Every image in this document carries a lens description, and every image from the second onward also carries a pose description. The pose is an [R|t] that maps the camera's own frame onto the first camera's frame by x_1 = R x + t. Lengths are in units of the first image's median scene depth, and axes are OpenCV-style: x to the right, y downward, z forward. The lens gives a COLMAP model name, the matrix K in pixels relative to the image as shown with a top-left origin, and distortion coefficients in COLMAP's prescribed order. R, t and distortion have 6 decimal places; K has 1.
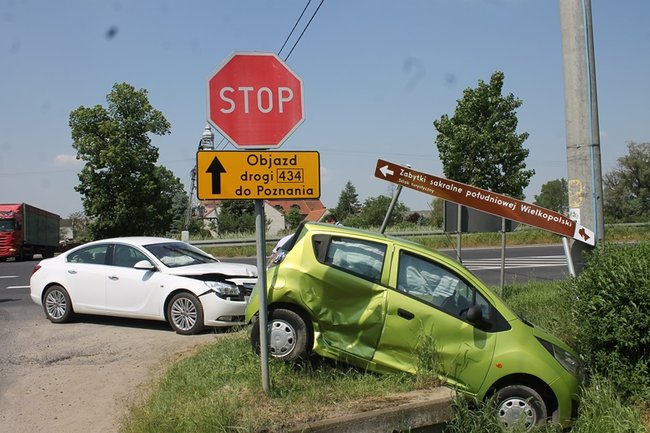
lens RADIAL K [[576.0, 0, 325.0], [0, 576.0, 216.5], [0, 0, 1]] dist [-0.110163, 0.013630]
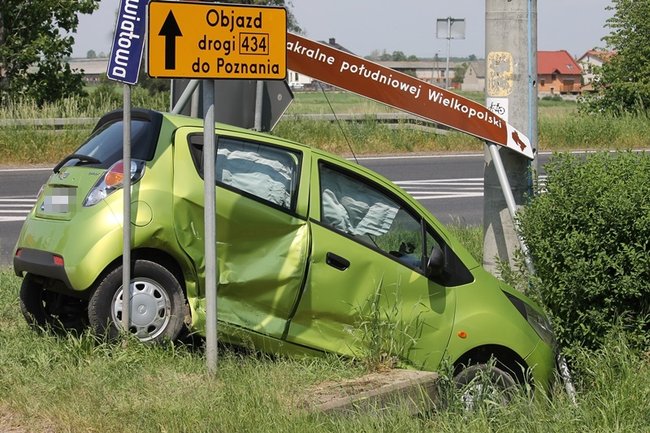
lens RADIAL K [[1866.9, 0, 325.0], [0, 1866.9, 216.5], [0, 0, 1]] dist [-0.282492, -0.548984]
pose [[0.830379, -0.007371, 0.557151, -0.991908], [-0.035756, 0.997147, 0.066483, -0.016180], [-0.556051, -0.075127, 0.827746, -0.680757]]
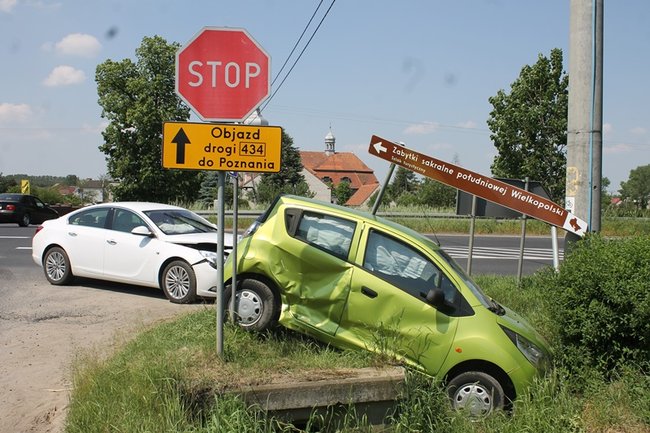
lens RADIAL K [[645.9, 0, 325.0], [0, 645.9, 216.5], [0, 0, 1]] dist [-0.132056, 0.150245]
pose [[0.994617, 0.057019, -0.086525, 0.149158], [-0.053532, 0.997678, 0.042107, -0.005235], [0.088725, -0.037249, 0.995359, -0.121797]]
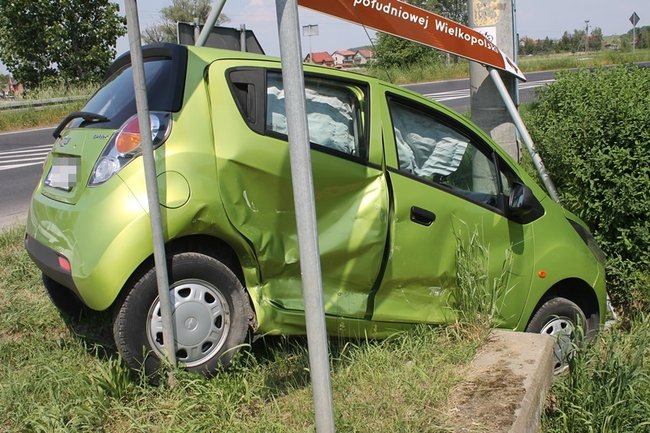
lens RADIAL K [[715.5, 0, 325.0], [0, 715.5, 216.5], [0, 0, 1]] dist [-0.095596, 0.000337]
pose [[0.749005, -0.161417, 0.642601, -0.330053], [0.042759, 0.979624, 0.196236, 0.038914], [-0.661184, -0.119505, 0.740645, 0.561136]]
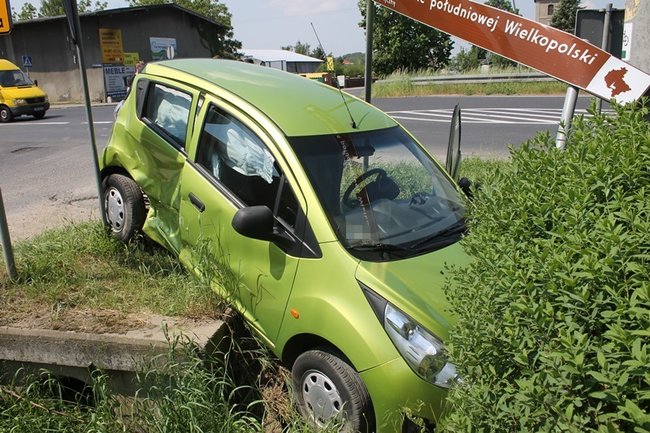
lens RADIAL K [[550.4, 0, 324.1], [0, 550.4, 206.7], [0, 0, 1]] dist [-0.077214, 0.009499]
pose [[0.816472, 0.137603, -0.560749, 0.596342], [0.023115, 0.962618, 0.269876, 0.007026], [0.576922, -0.233308, 0.782770, 0.569390]]
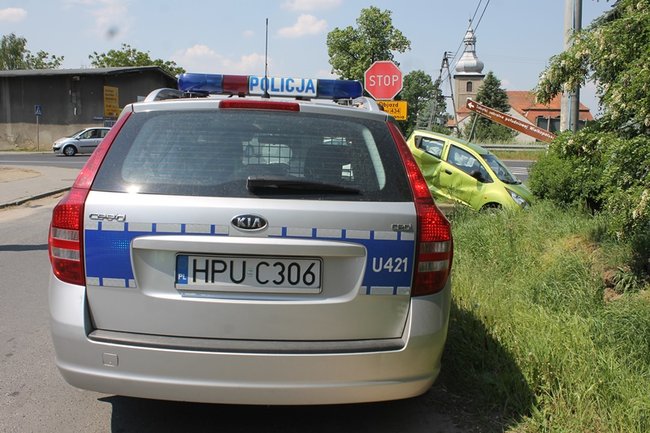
lens RADIAL K [[645.9, 0, 325.0], [0, 645.9, 216.5], [0, 0, 1]] dist [-0.132056, 0.150245]
pose [[0.906900, 0.095289, -0.410429, 0.737318], [-0.035531, 0.987918, 0.150852, -0.023180], [0.419845, -0.122225, 0.899328, -1.478032]]
